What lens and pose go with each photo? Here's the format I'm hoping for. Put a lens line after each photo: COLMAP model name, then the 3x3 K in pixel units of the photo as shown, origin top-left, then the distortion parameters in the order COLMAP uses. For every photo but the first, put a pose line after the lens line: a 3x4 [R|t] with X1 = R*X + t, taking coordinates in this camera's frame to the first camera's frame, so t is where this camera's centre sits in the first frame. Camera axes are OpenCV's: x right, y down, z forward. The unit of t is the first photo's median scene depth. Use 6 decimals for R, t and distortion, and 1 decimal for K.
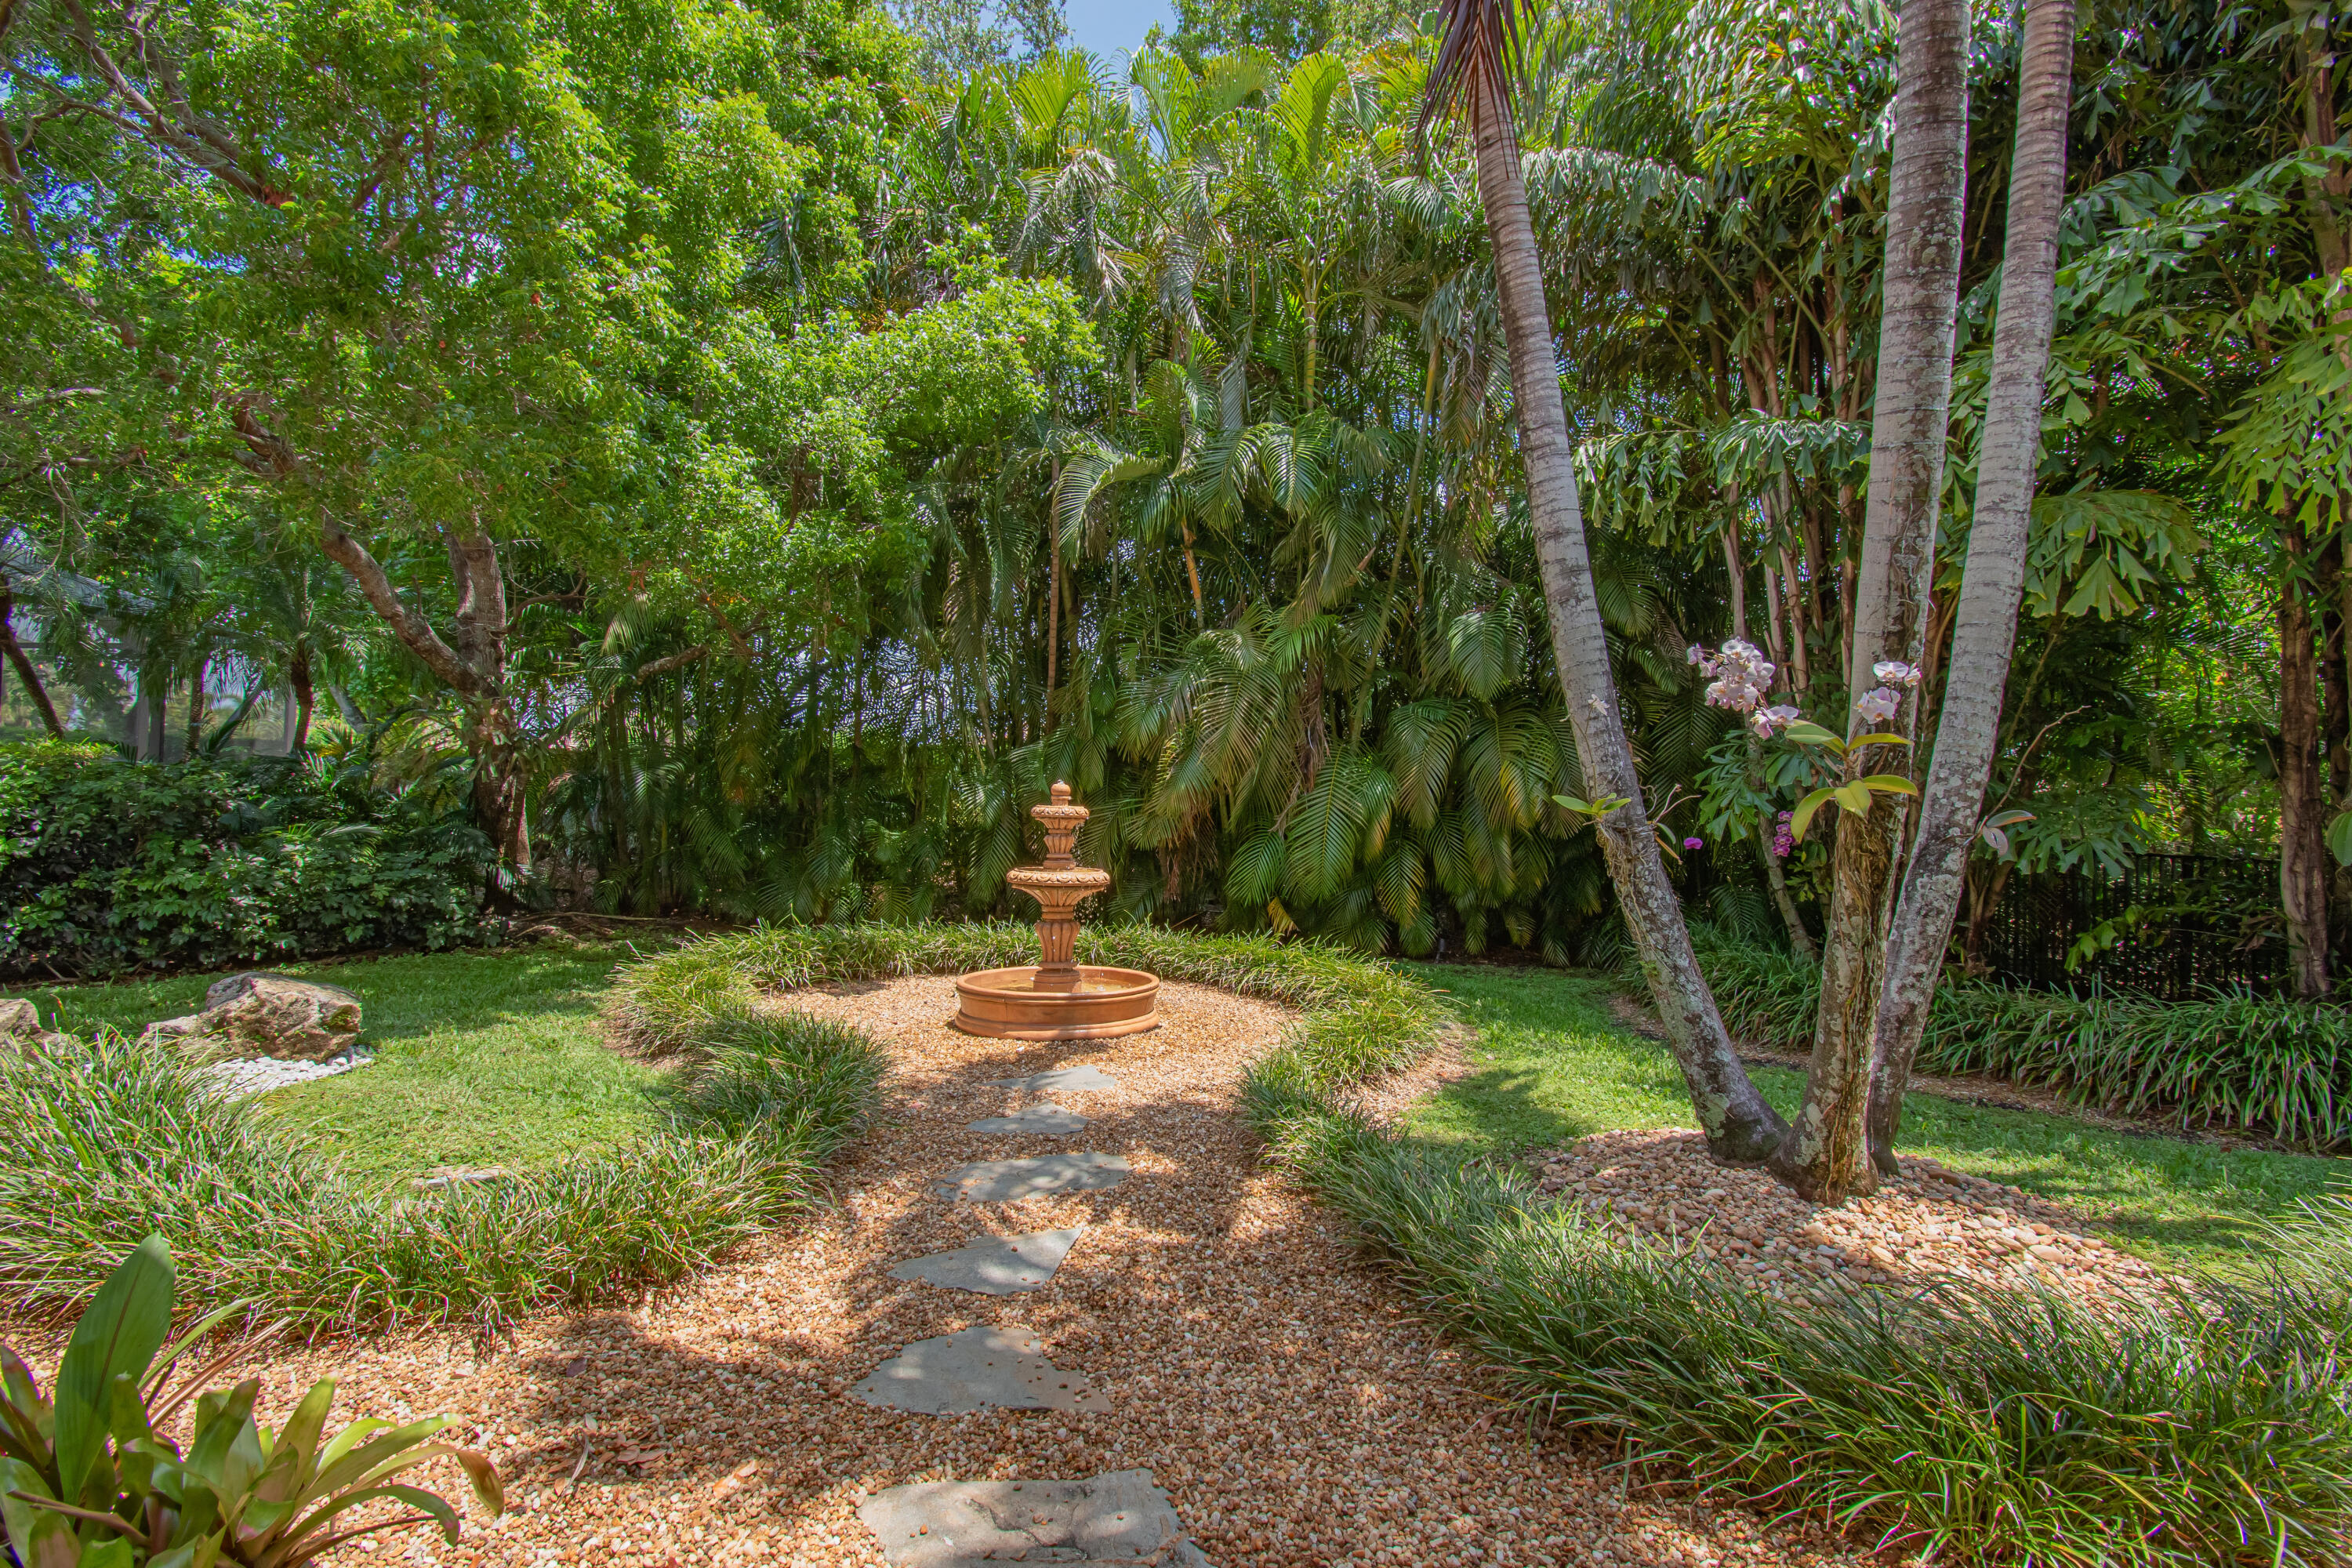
lens RADIAL K [[1051.2, 0, 1158.0], [0, 1051.2, 793.6], [0, 0, 1]] dist [-0.003287, -0.002053]
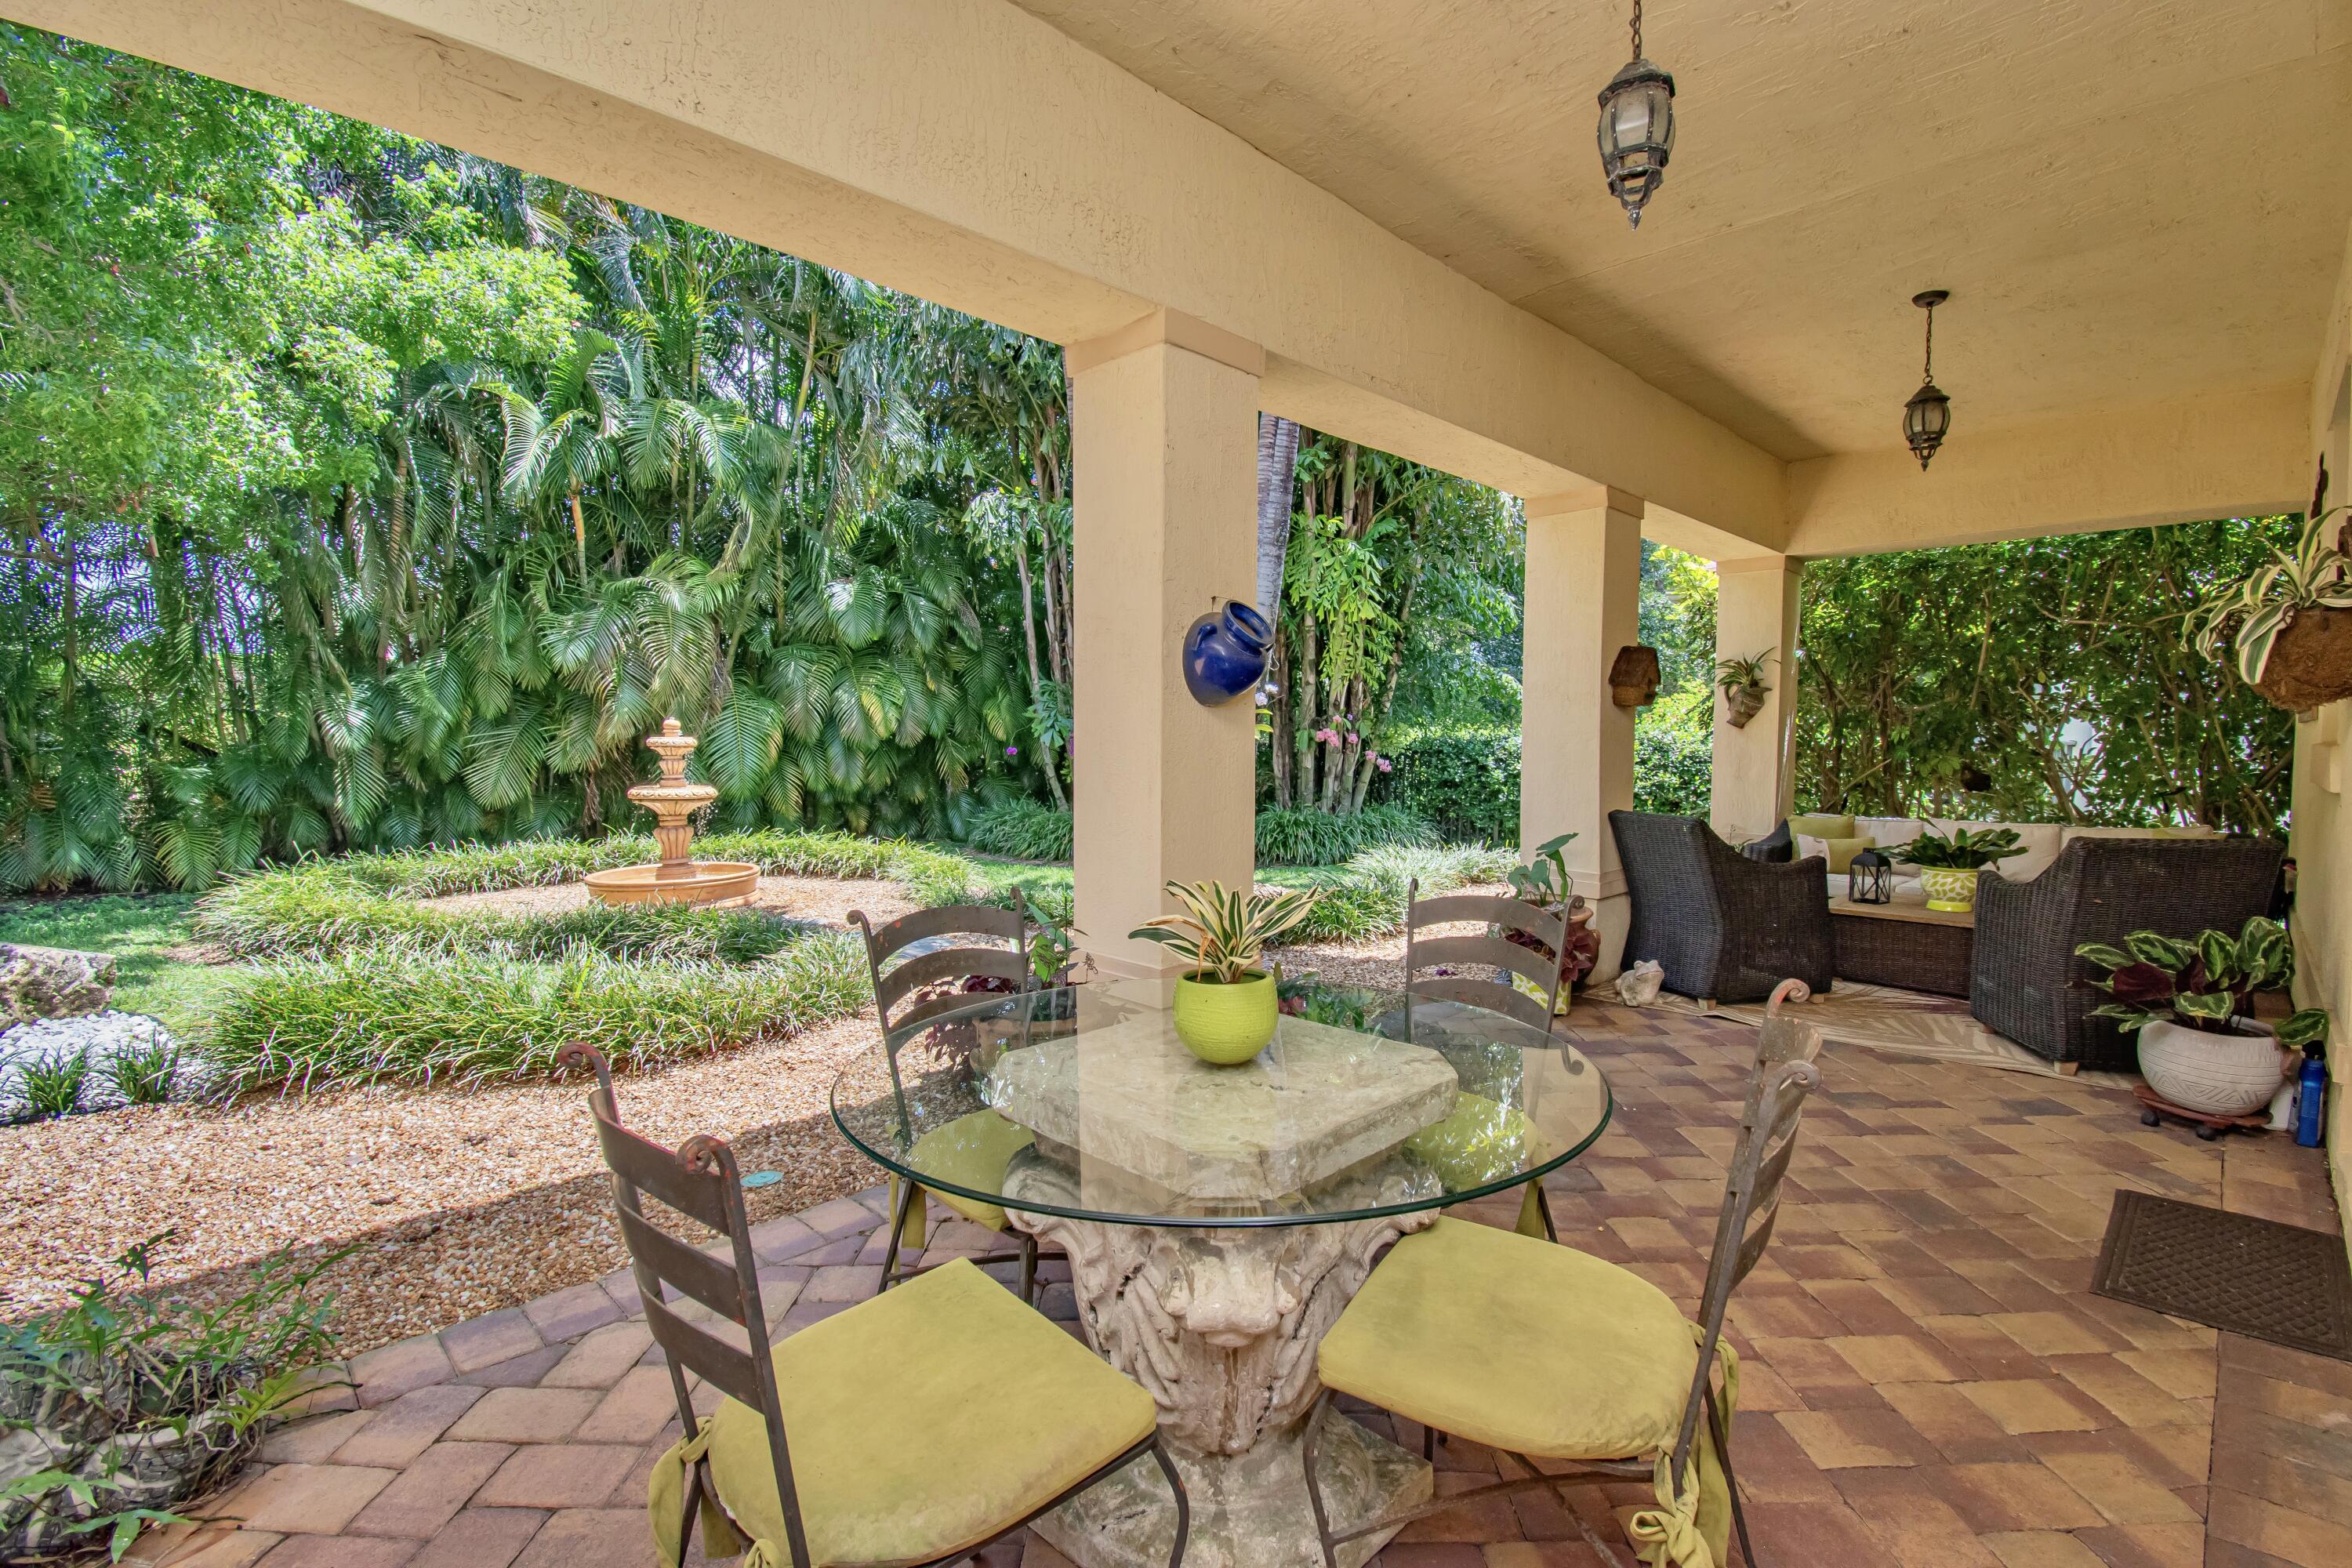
lens RADIAL K [[1051.2, 0, 1168.3], [0, 1051.2, 786.0], [0, 0, 1]] dist [-0.003287, -0.002053]
pose [[0.660038, -0.048253, 0.749681, -0.660450], [-0.018662, 0.996574, 0.080574, -0.043685], [-0.751000, -0.067172, 0.656876, -0.294726]]
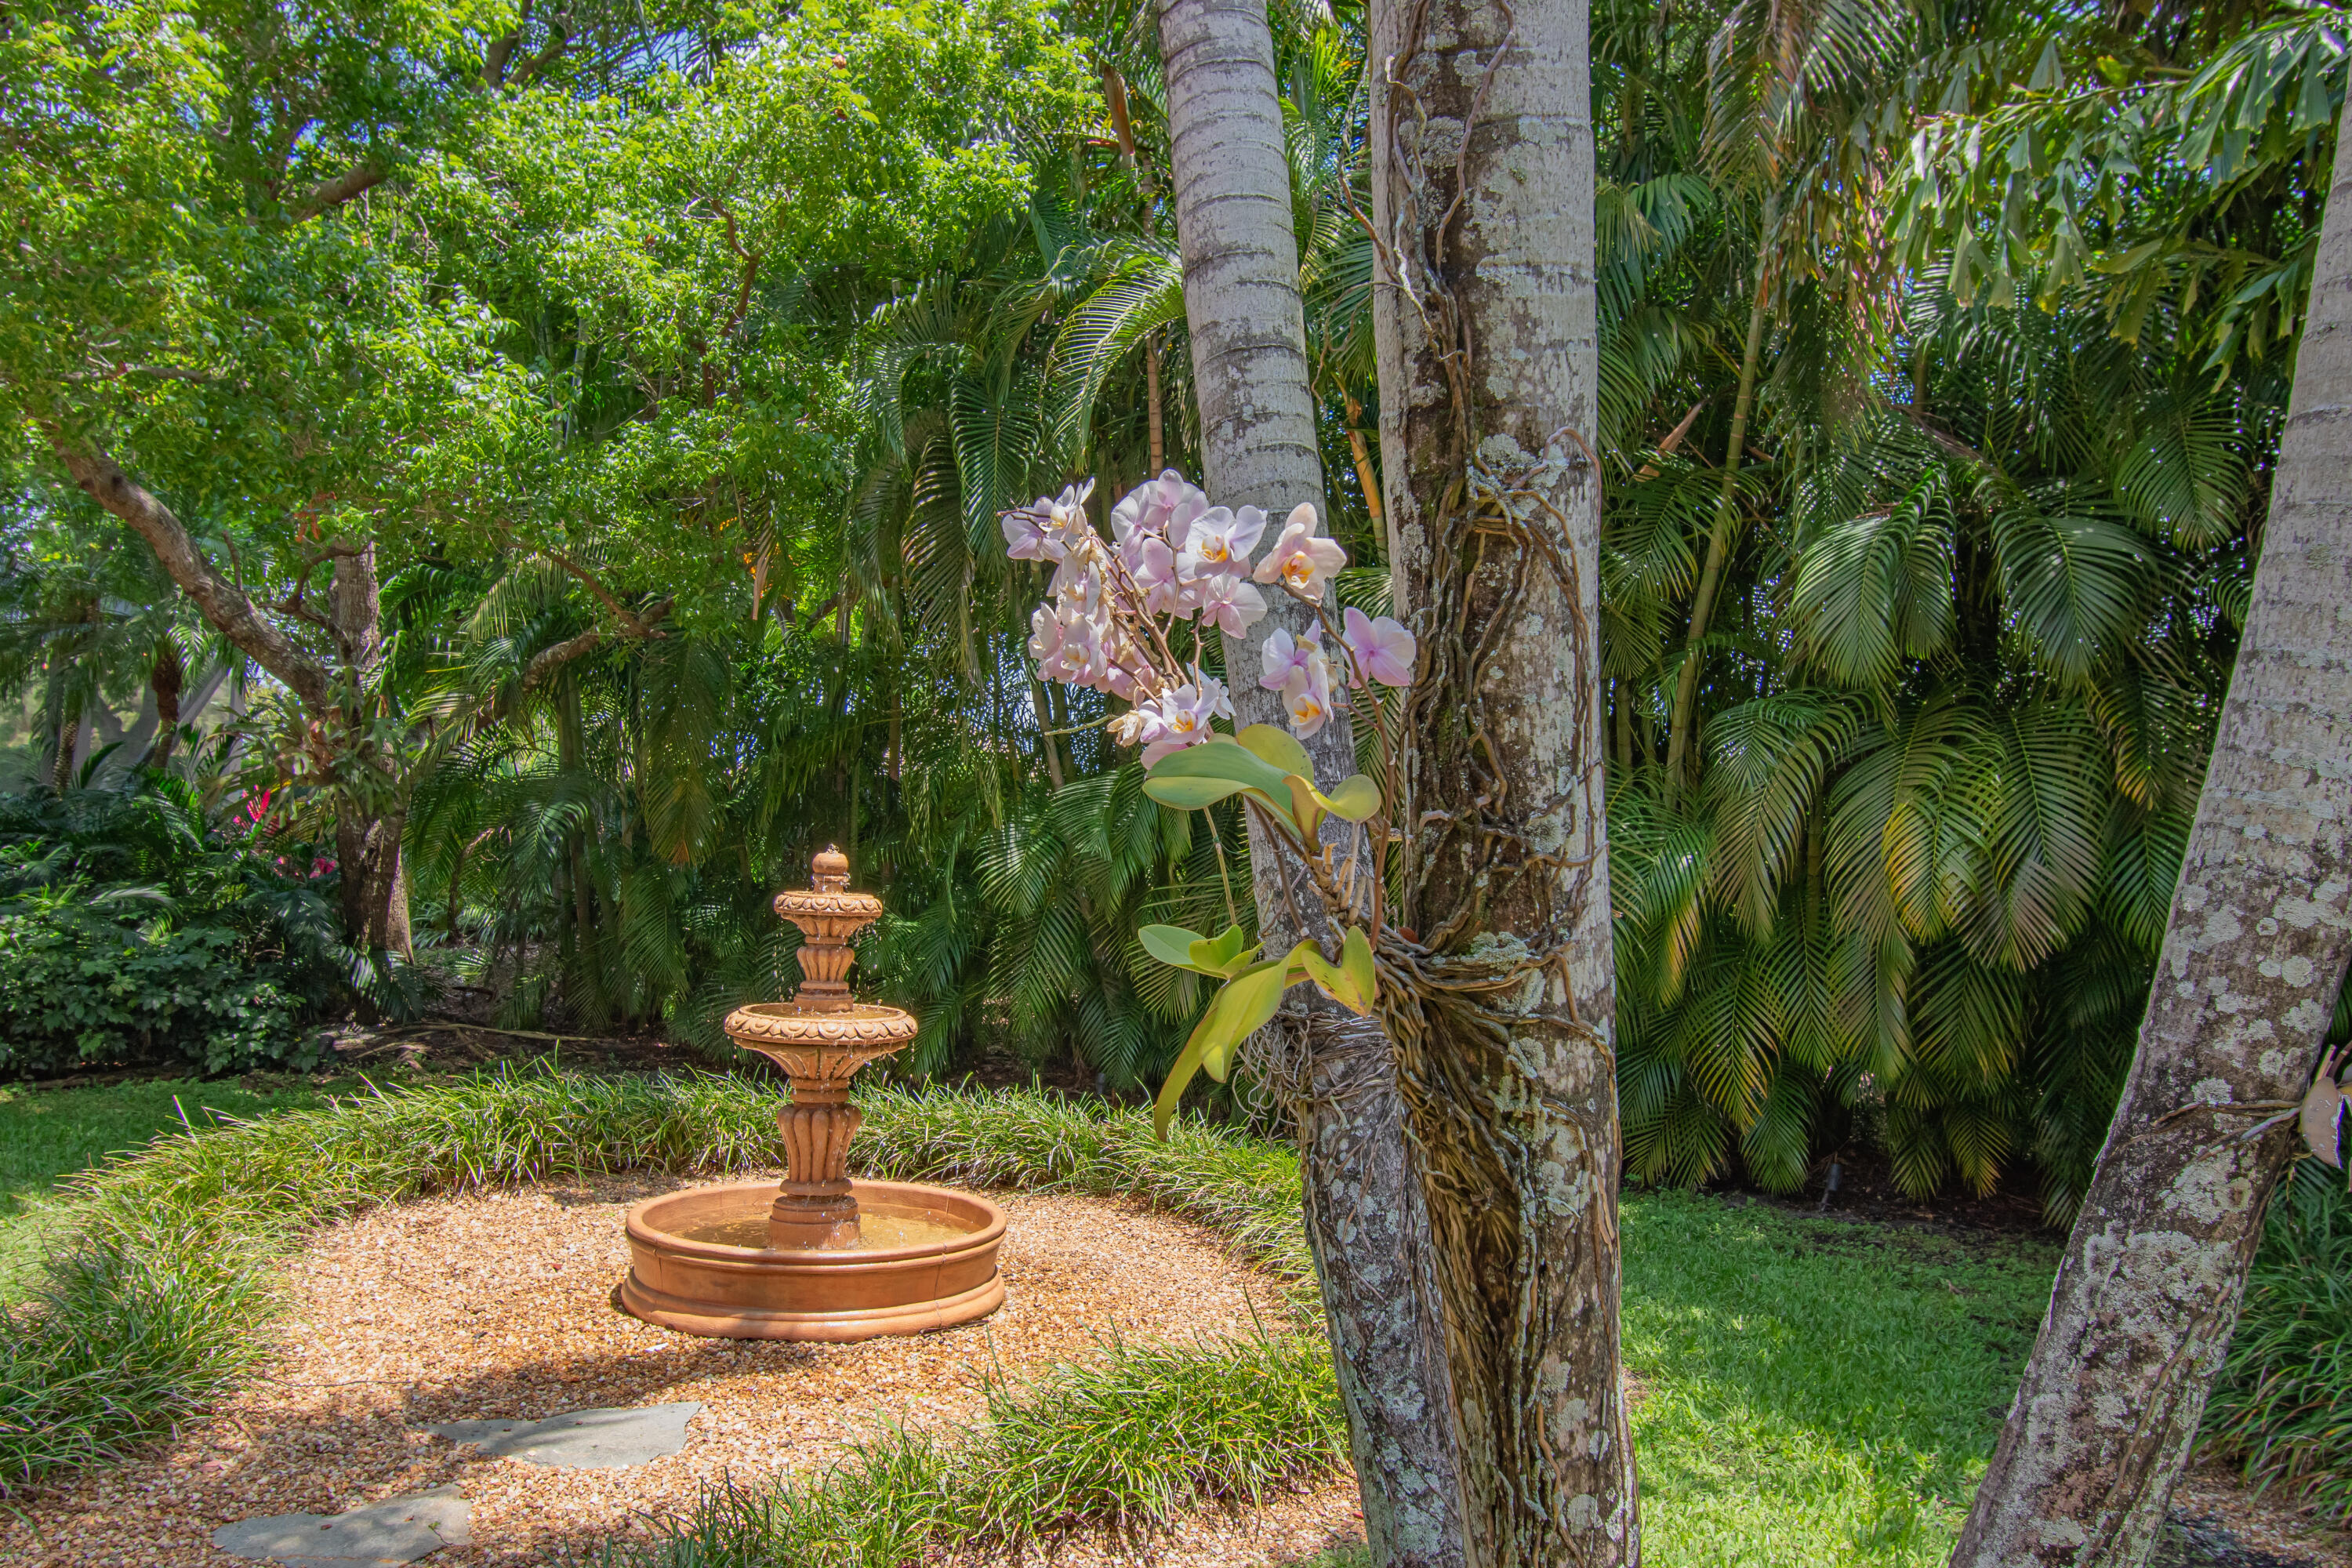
lens RADIAL K [[1634.4, 0, 1175.4], [0, 1634.4, 785.4], [0, 0, 1]] dist [-0.014757, -0.004163]
pose [[0.951987, 0.005086, -0.306096, 0.338366], [-0.016973, 0.999201, -0.036185, -0.016925], [0.305668, 0.039643, 0.951313, 0.249026]]
